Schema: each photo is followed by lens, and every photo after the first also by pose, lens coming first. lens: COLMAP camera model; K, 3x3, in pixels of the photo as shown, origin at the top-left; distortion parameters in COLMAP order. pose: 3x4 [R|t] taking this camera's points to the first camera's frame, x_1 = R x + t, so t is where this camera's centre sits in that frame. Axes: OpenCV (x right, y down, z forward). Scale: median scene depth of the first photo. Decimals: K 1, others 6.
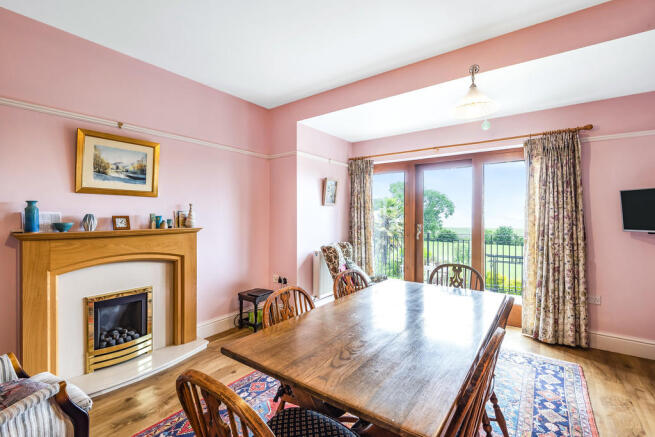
lens RADIAL K [[292.3, 0, 327.7], [0, 292.3, 216.8], [0, 0, 1]] dist [0.009307, -0.003963]
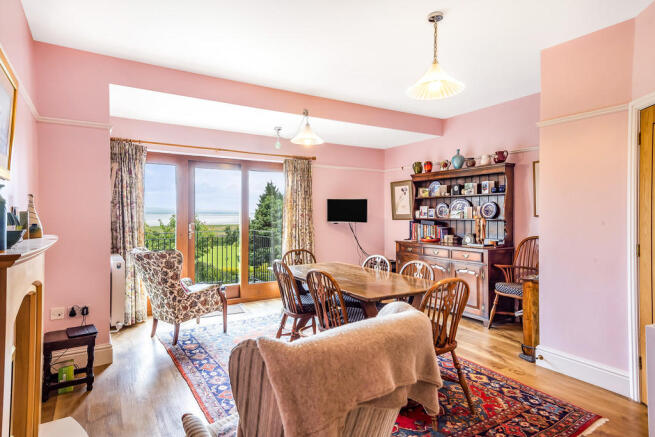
lens RADIAL K [[381.1, 0, 330.8], [0, 381.1, 215.8], [0, 0, 1]] dist [0.000889, -0.000232]
pose [[0.335220, -0.011848, 0.942065, -1.176578], [-0.001229, 0.999915, 0.013013, -0.020582], [-0.942139, -0.005521, 0.335177, 0.243901]]
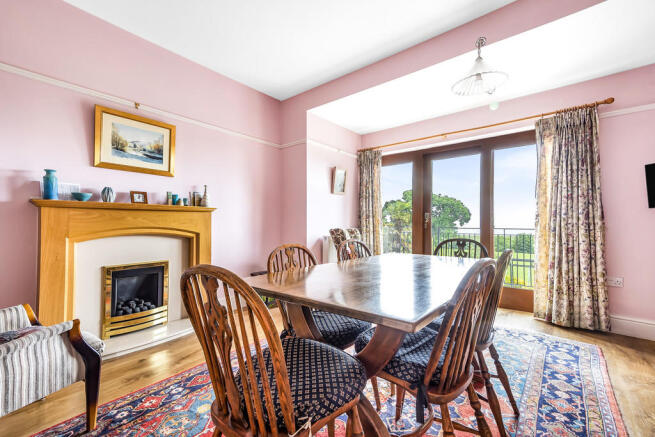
lens RADIAL K [[283.3, 0, 329.3], [0, 283.3, 221.4], [0, 0, 1]] dist [0.060458, 0.002110]
pose [[0.999028, -0.000241, -0.044087, 0.027020], [-0.000053, 0.999978, -0.006675, 0.105475], [0.044088, 0.006670, 0.999005, -0.016828]]
